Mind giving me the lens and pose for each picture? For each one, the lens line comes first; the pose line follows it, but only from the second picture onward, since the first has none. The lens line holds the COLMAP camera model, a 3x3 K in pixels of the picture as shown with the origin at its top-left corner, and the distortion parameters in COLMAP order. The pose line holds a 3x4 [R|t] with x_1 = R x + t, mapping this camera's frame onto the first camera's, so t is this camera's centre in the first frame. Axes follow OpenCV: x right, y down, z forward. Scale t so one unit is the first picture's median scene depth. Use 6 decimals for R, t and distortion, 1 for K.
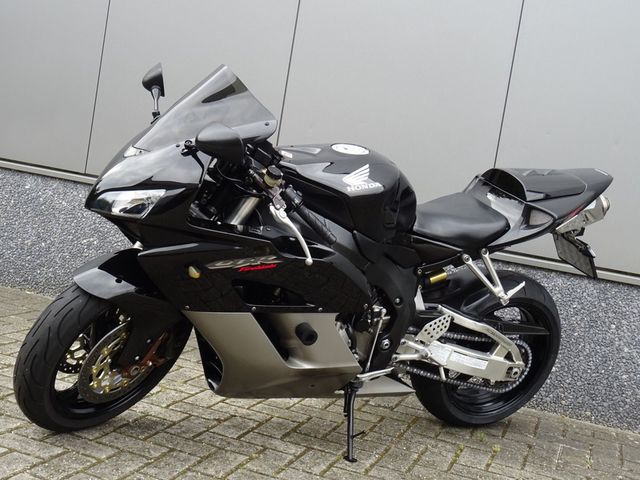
lens RADIAL K [[870.6, 0, 319.8], [0, 870.6, 239.1], [0, 0, 1]] dist [-0.144518, 0.000000]
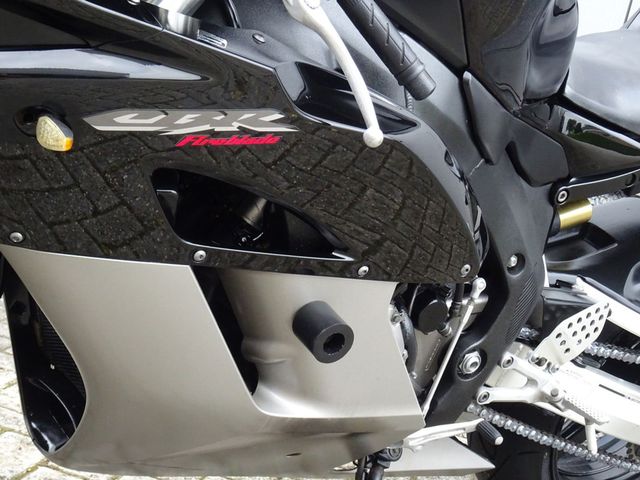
lens RADIAL K [[1289.6, 0, 320.3], [0, 1289.6, 240.8], [0, 0, 1]] dist [-0.115935, 0.000000]
pose [[0.985077, 0.082328, 0.151148, -0.095309], [-0.091960, 0.994079, 0.057874, 0.034111], [-0.145489, -0.070910, 0.986816, 0.410757]]
